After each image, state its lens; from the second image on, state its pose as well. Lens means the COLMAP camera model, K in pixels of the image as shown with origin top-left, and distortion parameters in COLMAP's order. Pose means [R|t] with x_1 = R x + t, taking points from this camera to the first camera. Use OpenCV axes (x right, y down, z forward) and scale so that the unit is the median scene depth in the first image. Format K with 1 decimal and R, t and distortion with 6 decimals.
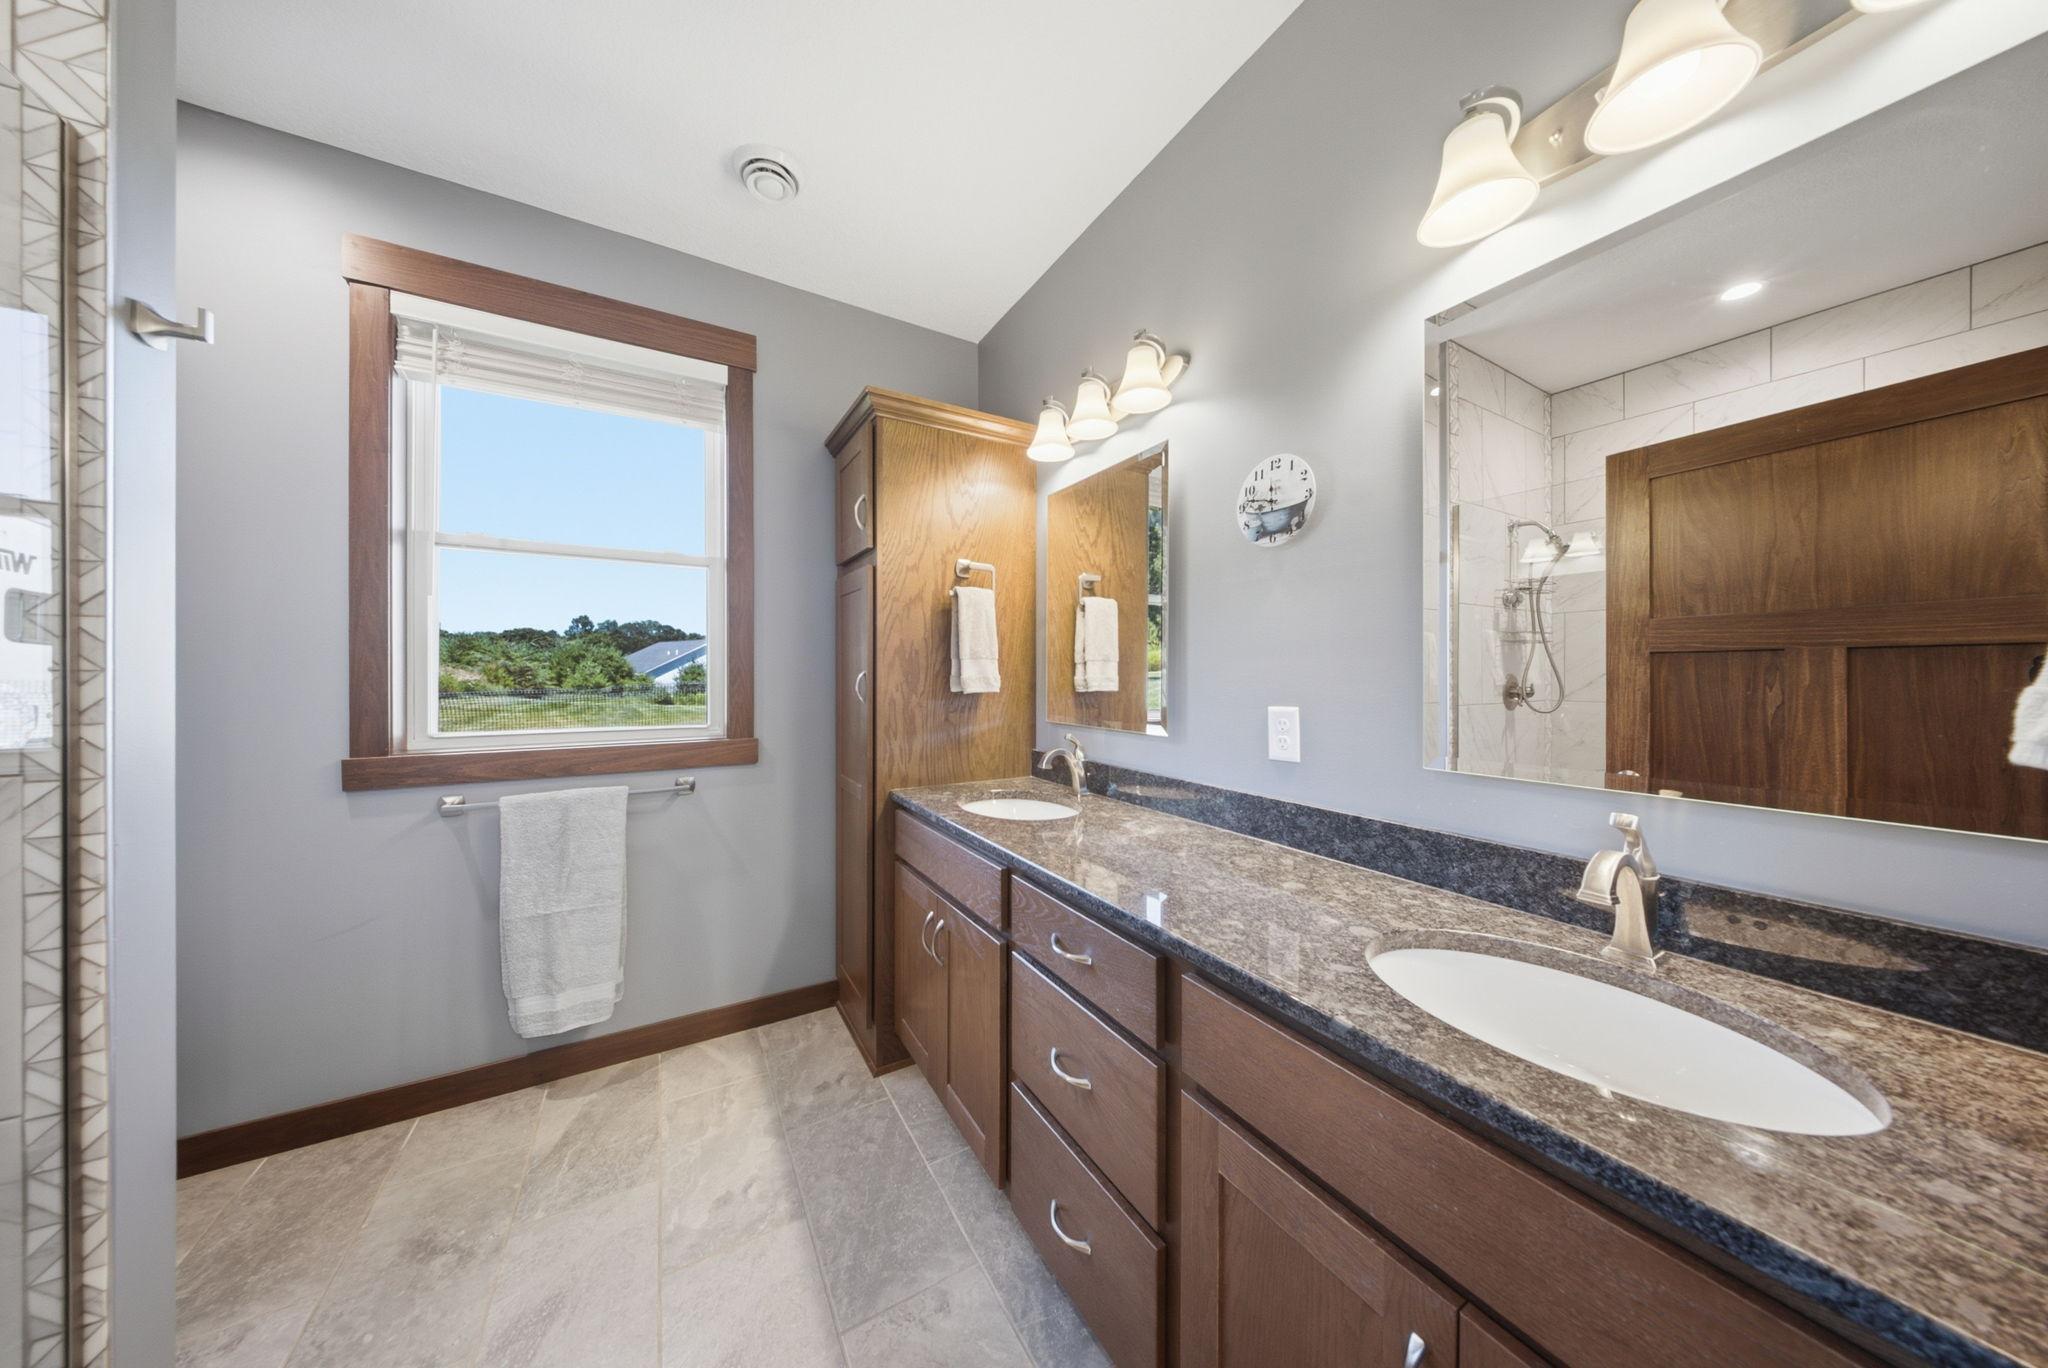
lens RADIAL K [[618.4, 0, 1019.6], [0, 618.4, 677.9], [0, 0, 1]] dist [0.000135, 0.000108]
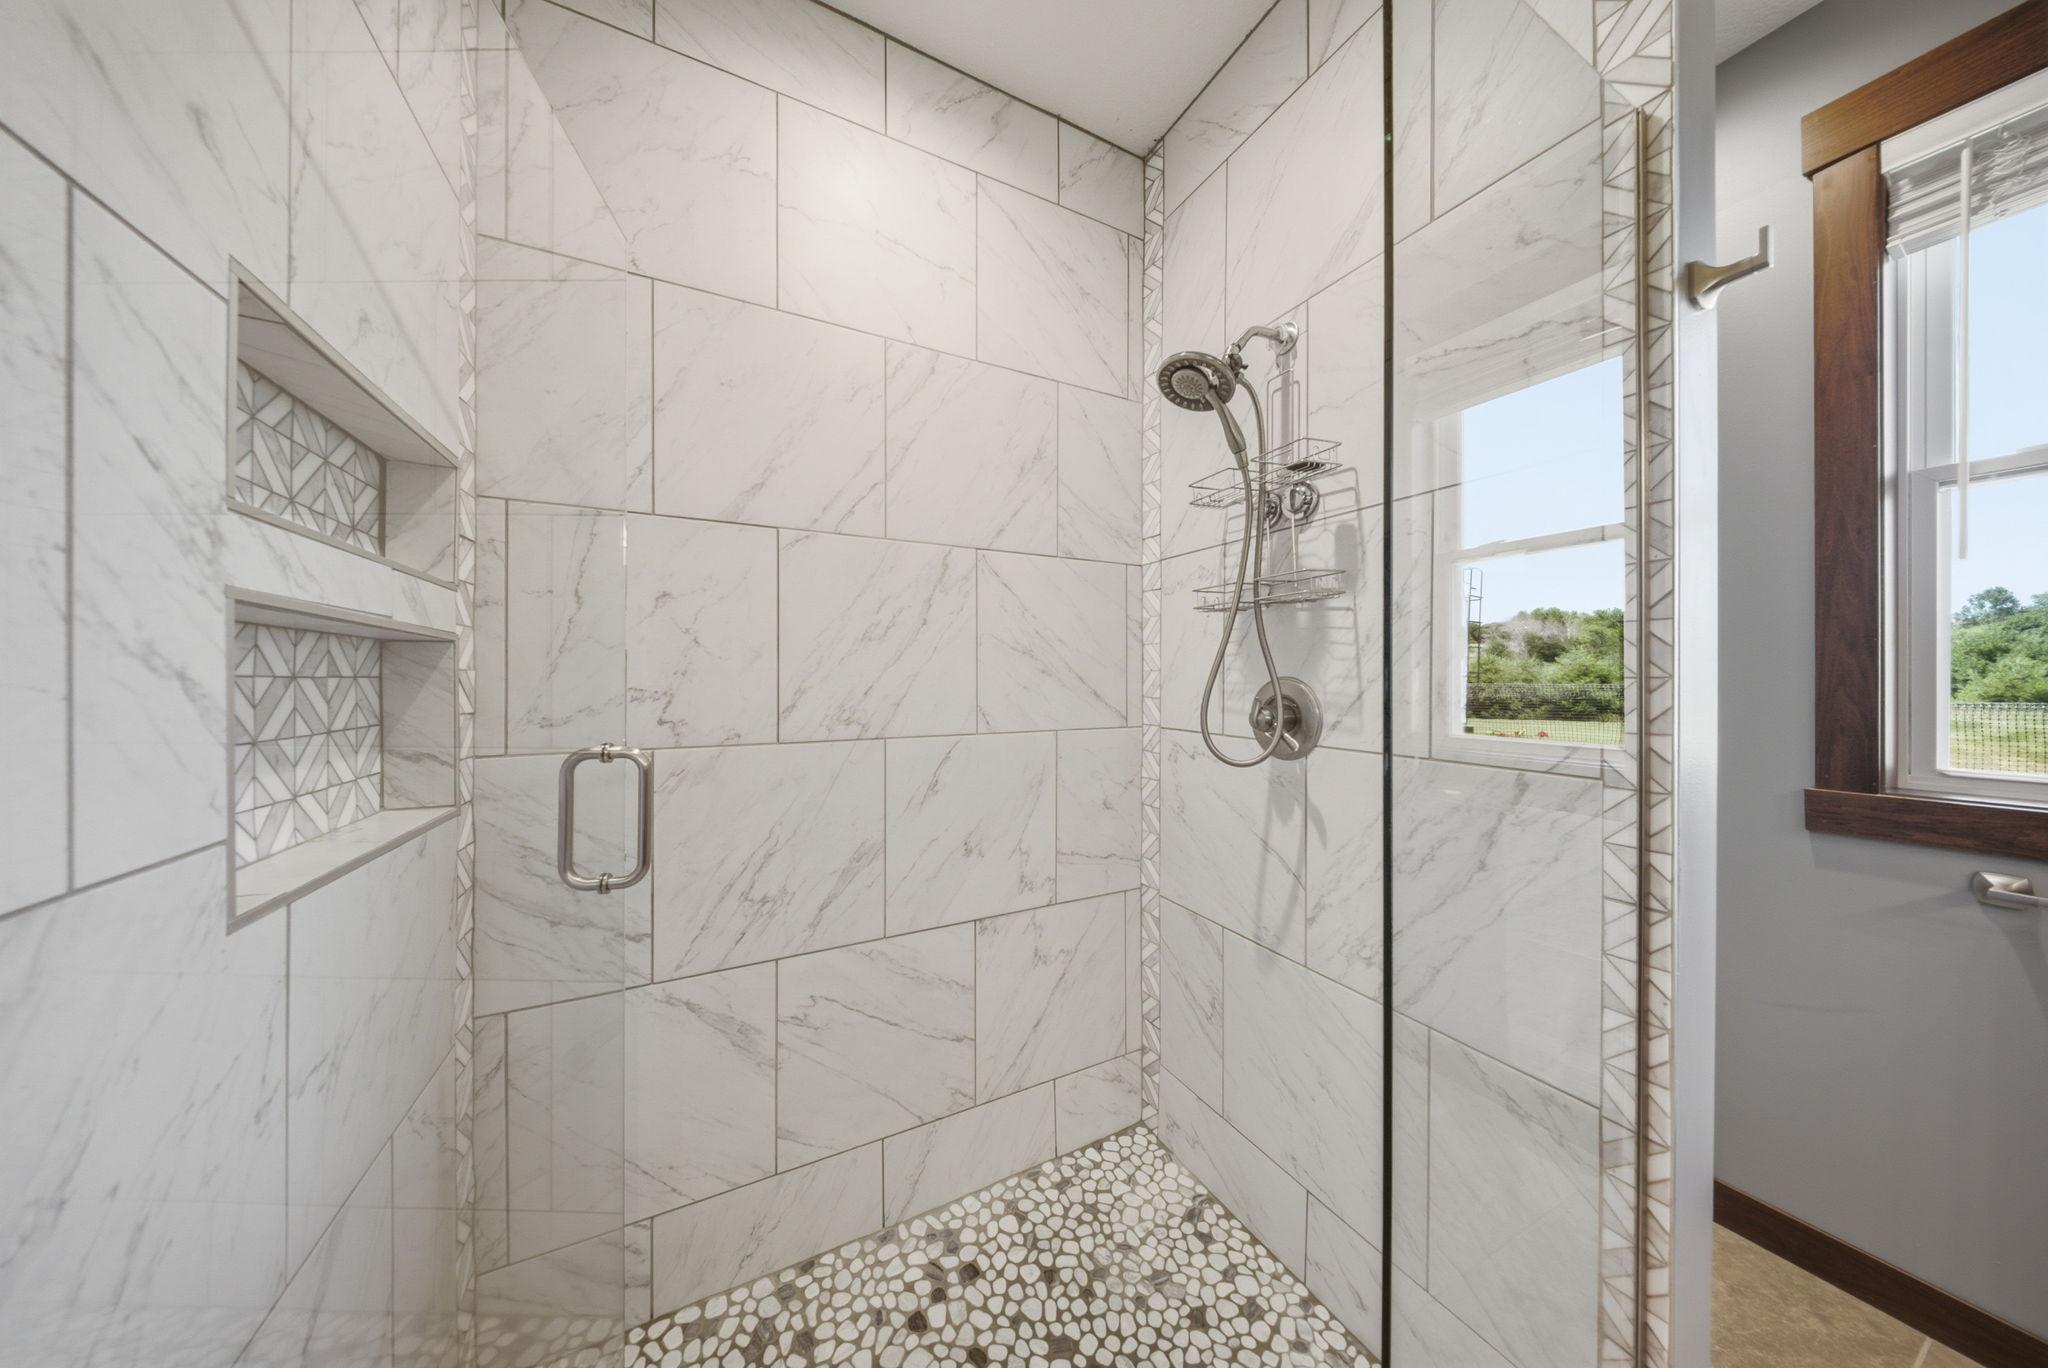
lens RADIAL K [[610.9, 0, 1013.0], [0, 610.9, 676.4], [0, 0, 1]] dist [0.005294, -0.003117]
pose [[-0.053987, -0.004034, -0.998533, -0.519757], [-0.004764, 0.999981, -0.003783, -0.004871], [0.998530, 0.004553, -0.054005, 0.073820]]
